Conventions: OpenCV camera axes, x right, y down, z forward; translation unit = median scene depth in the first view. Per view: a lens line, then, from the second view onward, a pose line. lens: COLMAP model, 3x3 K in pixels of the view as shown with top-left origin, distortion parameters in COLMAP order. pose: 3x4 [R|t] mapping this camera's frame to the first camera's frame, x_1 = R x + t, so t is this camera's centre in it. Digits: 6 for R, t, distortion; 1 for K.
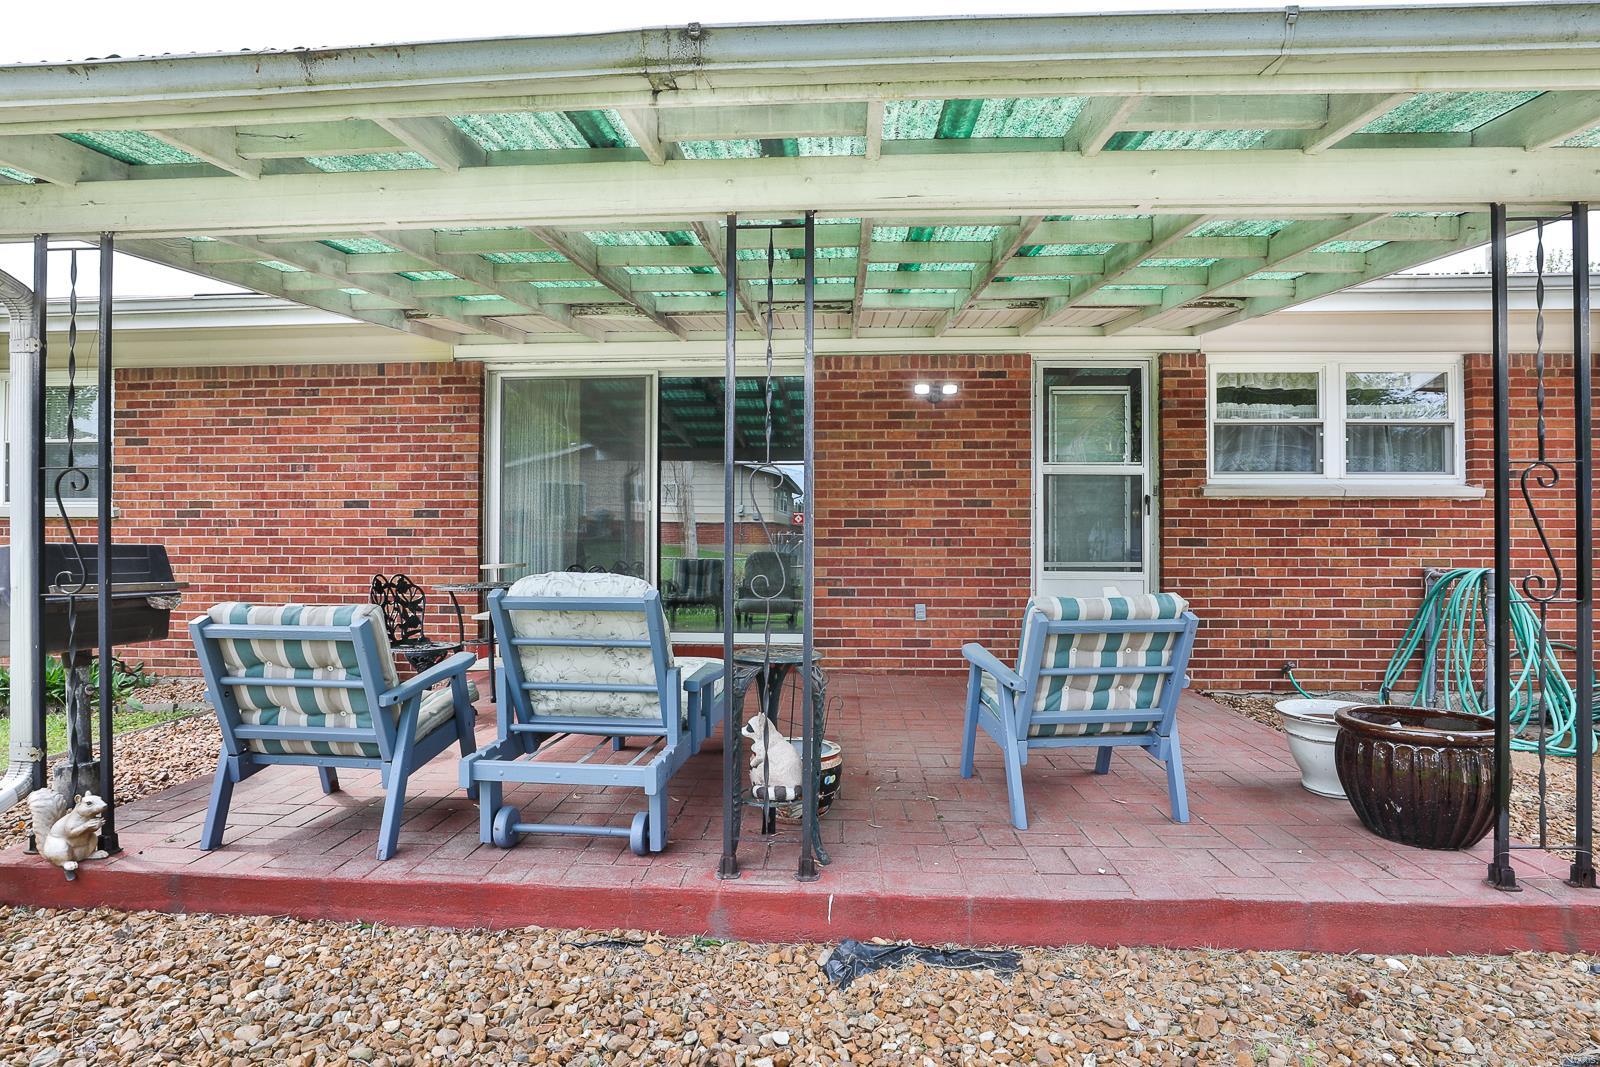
lens RADIAL K [[804.4, 0, 799.8], [0, 804.4, 530.6], [0, 0, 1]] dist [-0.031329, 0.009151]
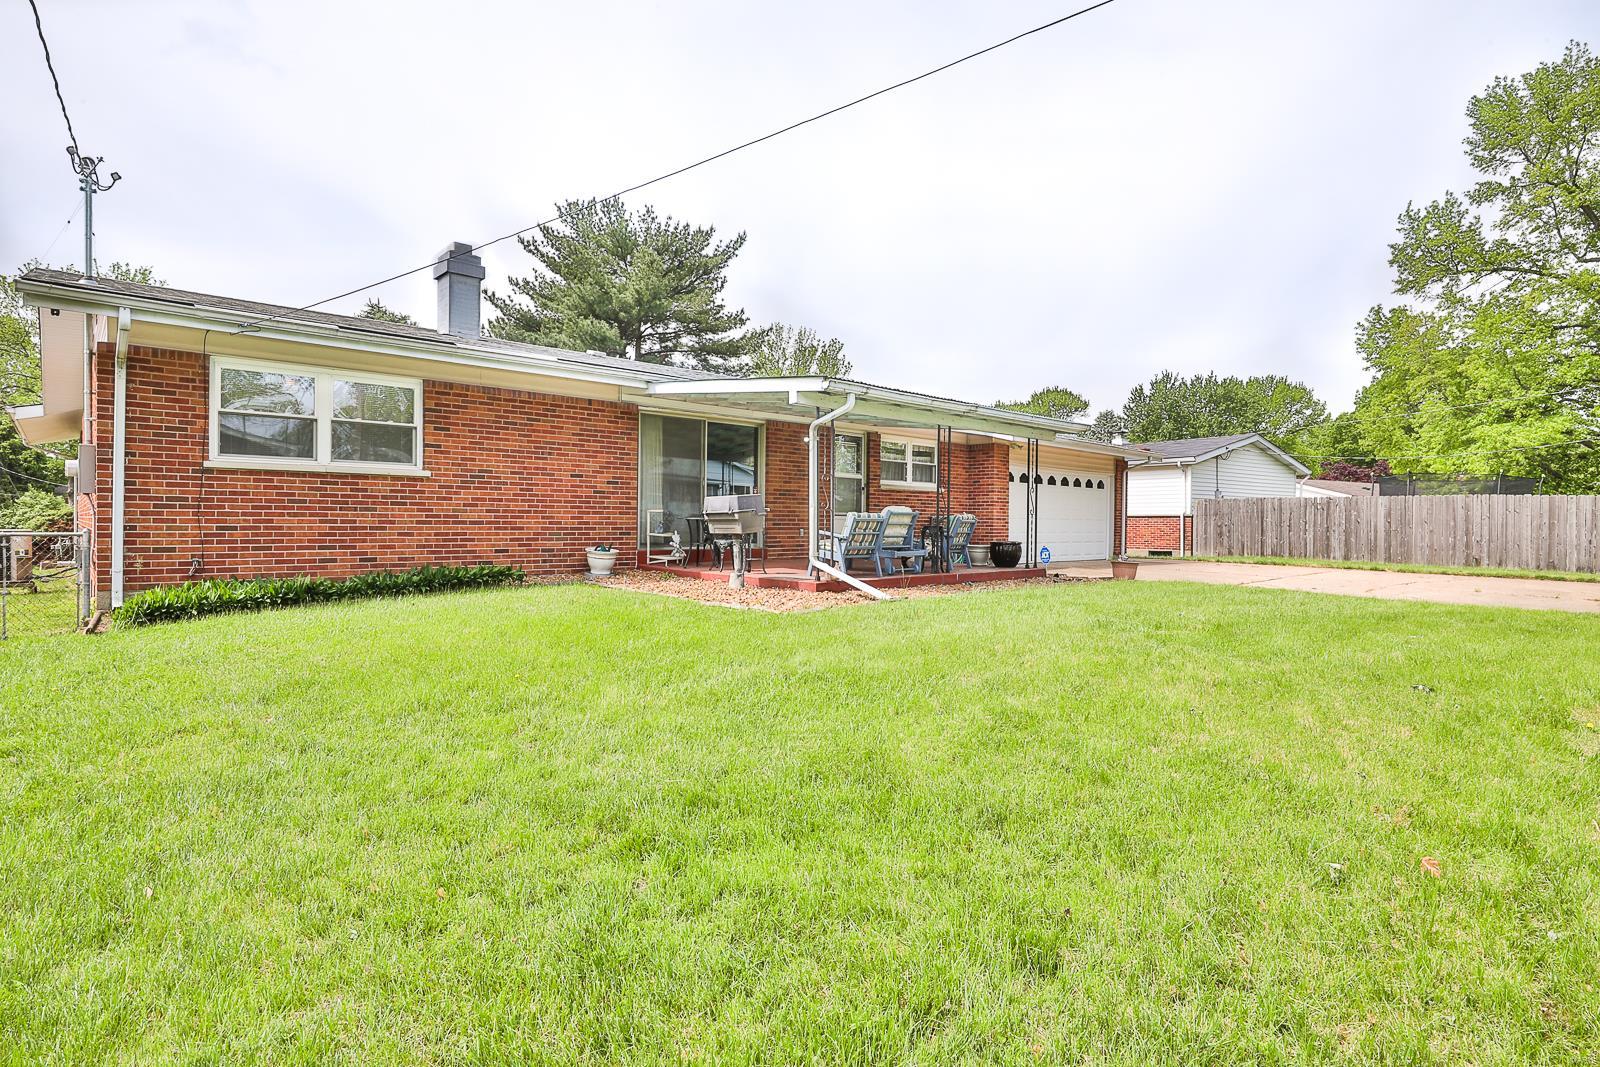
lens RADIAL K [[804.4, 0, 803.1], [0, 804.4, 528.6], [0, 0, 1]] dist [-0.031329, 0.009151]
pose [[0.689982, -0.001154, 0.723826, -1.503194], [-0.010108, 0.999886, 0.011230, 0.060077], [-0.723756, -0.015066, 0.689891, -0.614267]]
